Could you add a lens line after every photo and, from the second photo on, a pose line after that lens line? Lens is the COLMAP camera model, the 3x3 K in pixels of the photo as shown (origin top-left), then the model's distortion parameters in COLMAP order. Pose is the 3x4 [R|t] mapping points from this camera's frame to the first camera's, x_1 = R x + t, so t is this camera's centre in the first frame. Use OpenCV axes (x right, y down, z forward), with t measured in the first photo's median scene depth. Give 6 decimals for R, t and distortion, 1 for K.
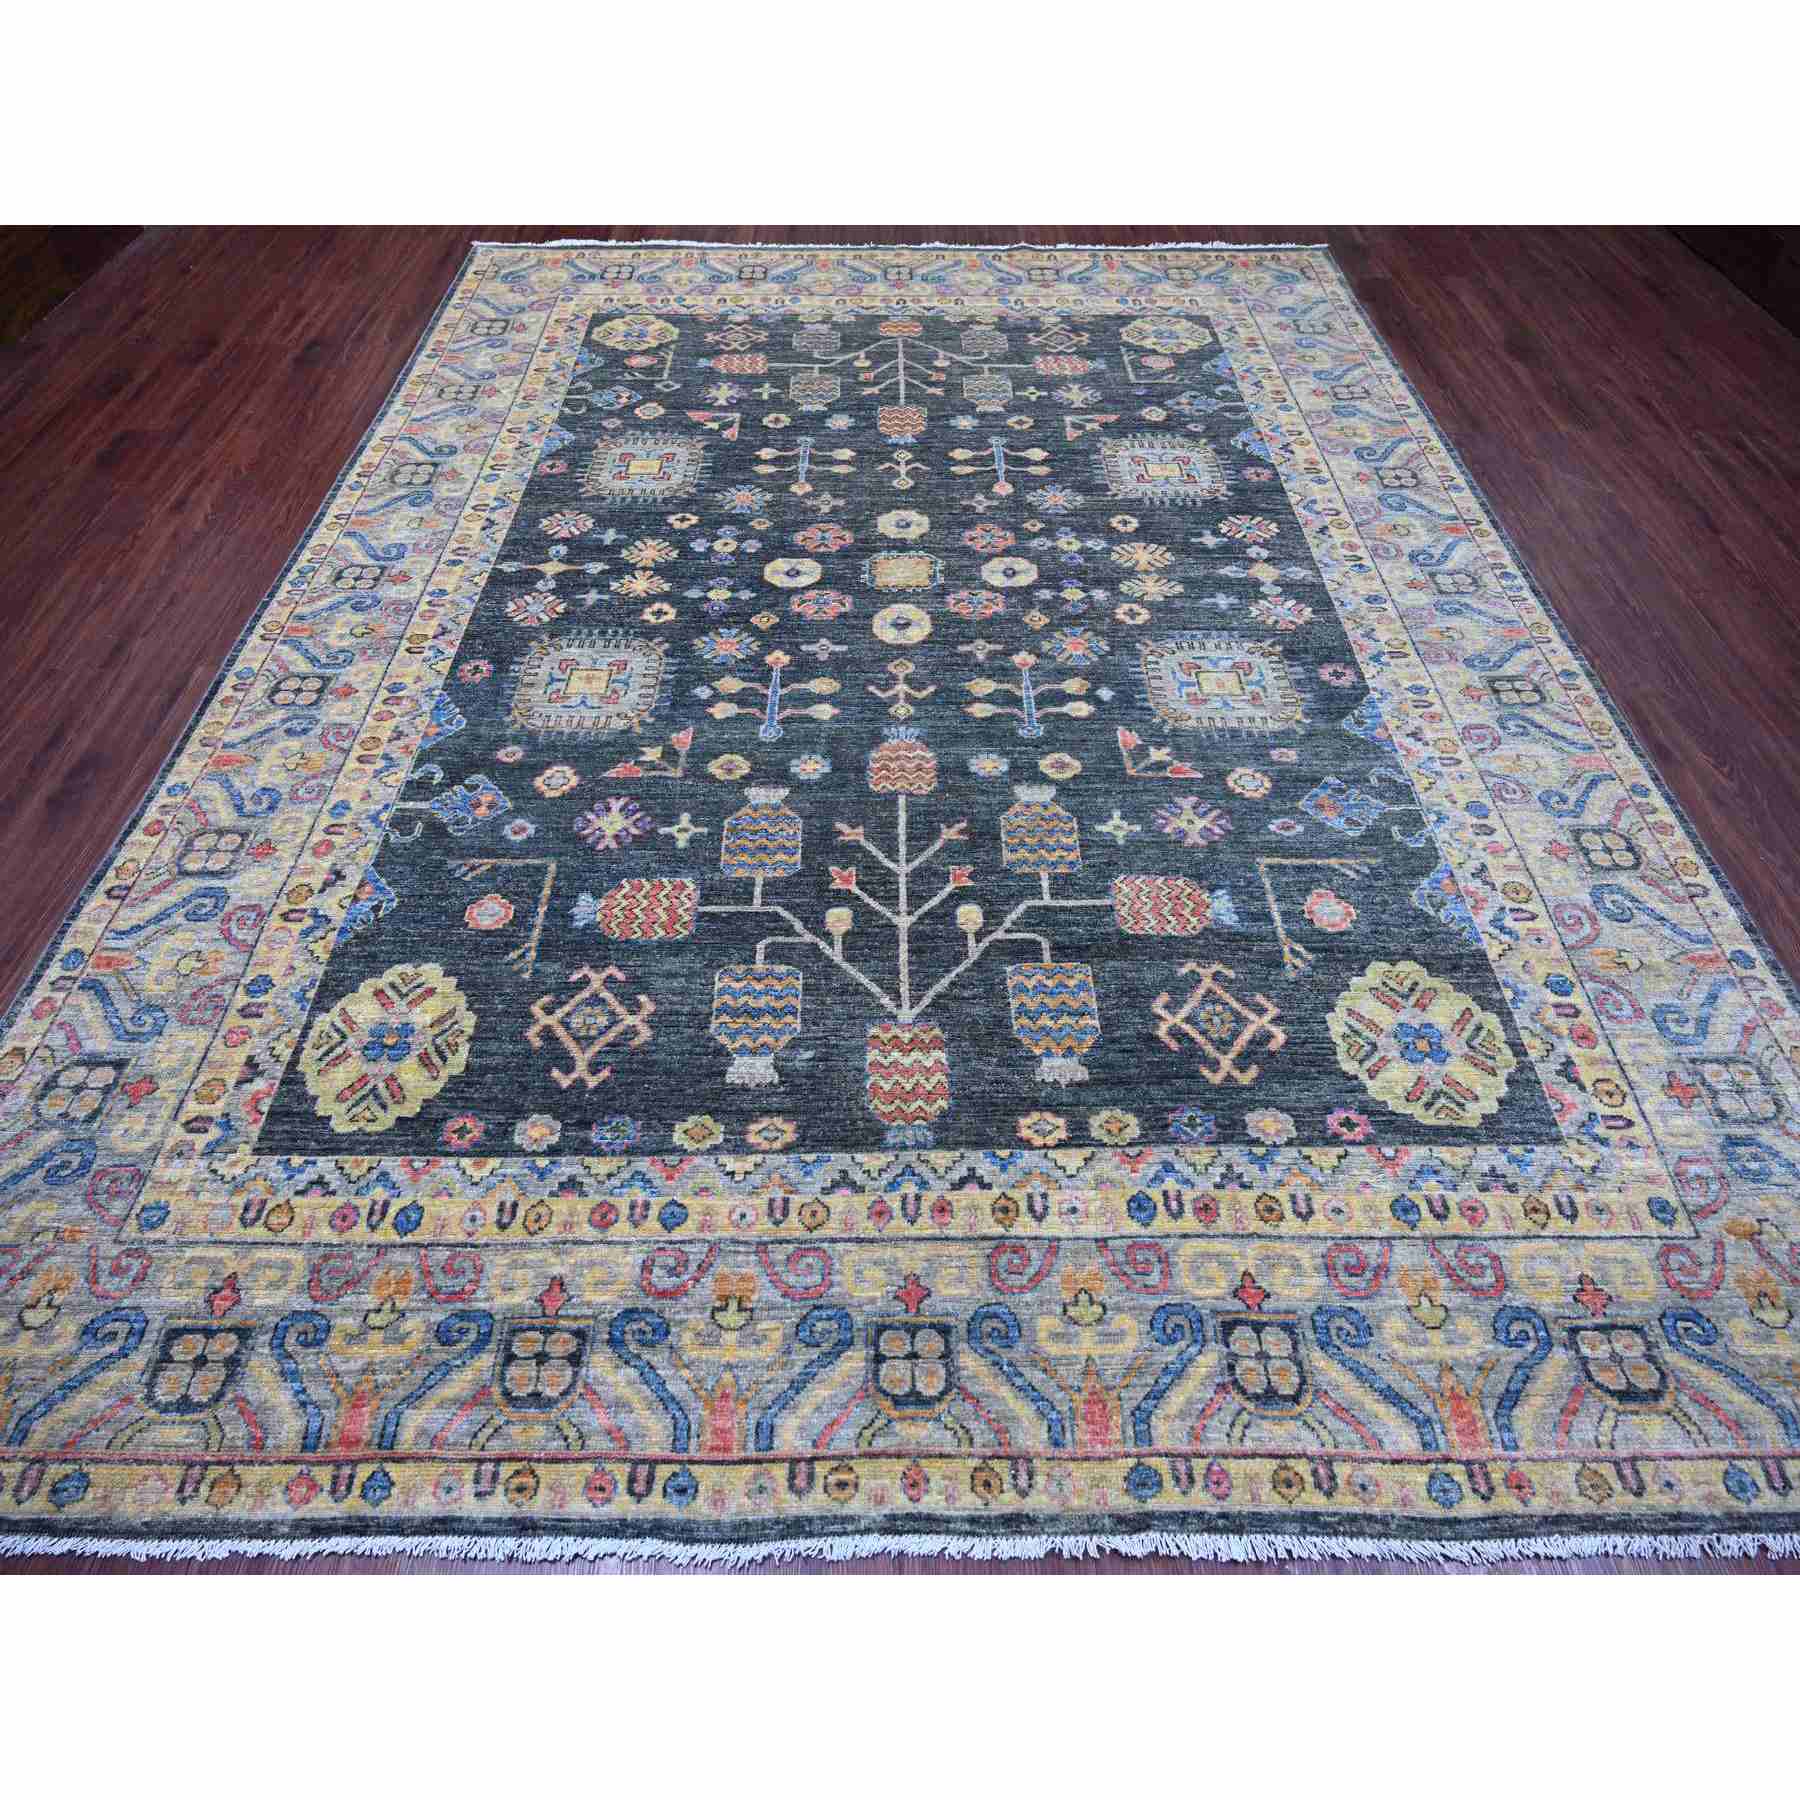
lens RADIAL K [[1051.9, 0, 900.0], [0, 1051.9, 900.0], [0, 0, 1]] dist [-0.008589, 0.000397]
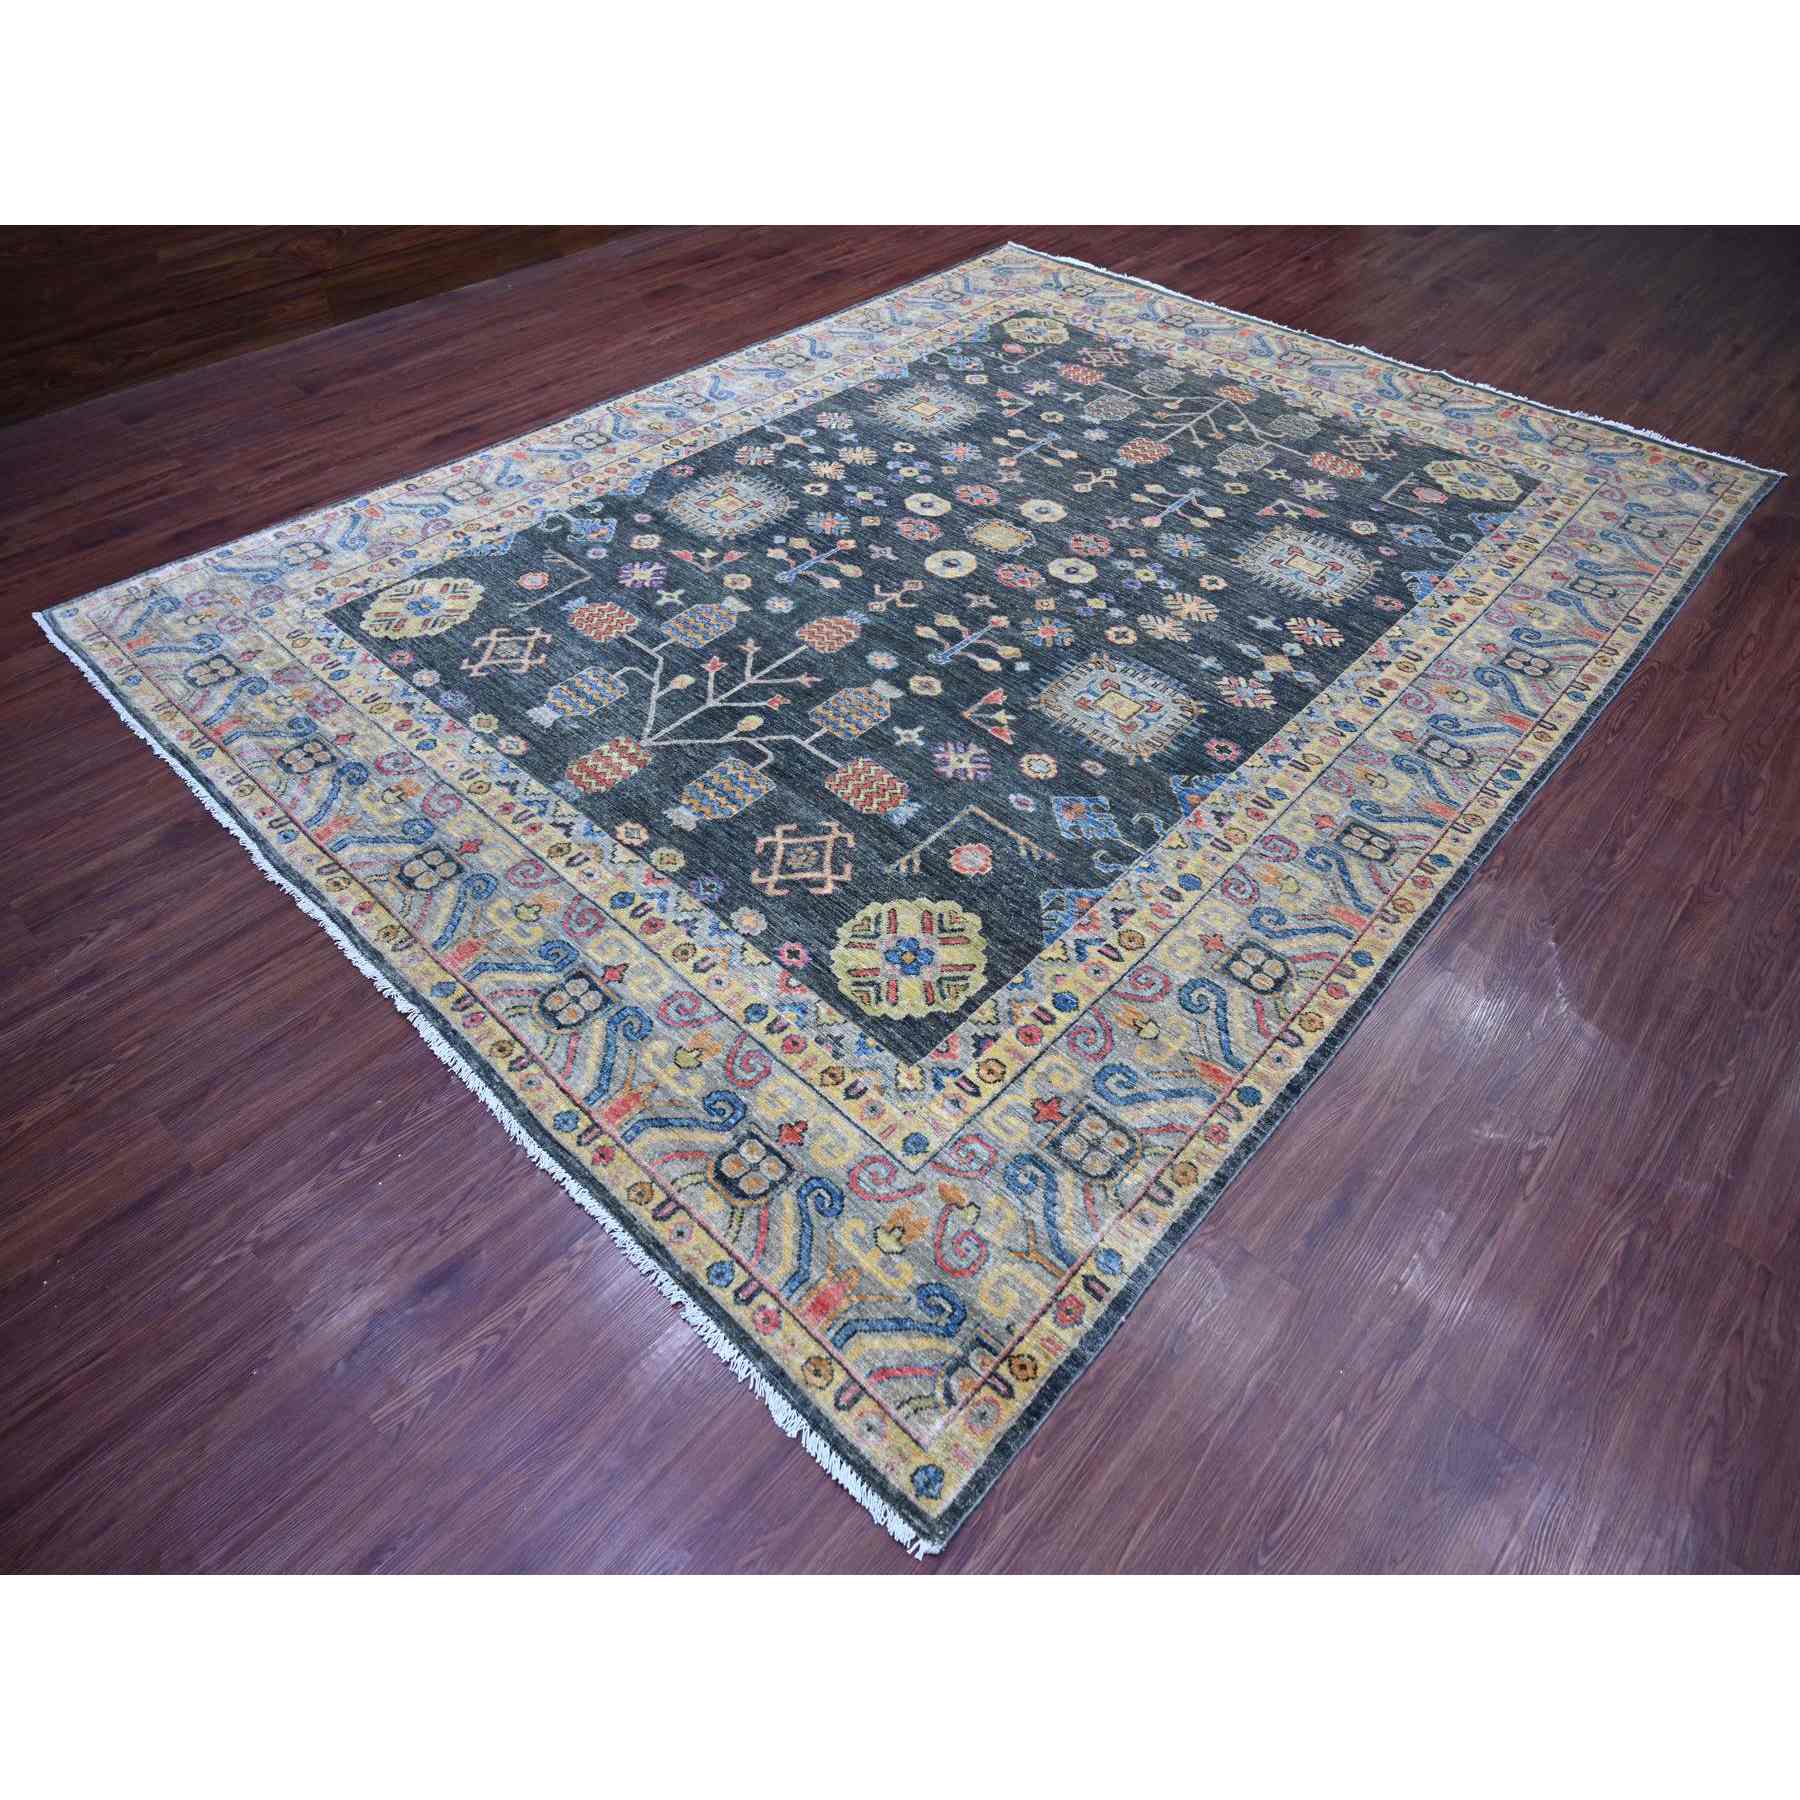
lens RADIAL K [[1051.9, 0, 900.0], [0, 1051.9, 900.0], [0, 0, 1]] dist [-0.008589, 0.000397]
pose [[0.737188, 0.508758, -0.444656, 0.765766], [-0.534321, 0.841744, 0.077248, 0.000862], [0.413587, 0.180643, 0.892364, -0.034290]]
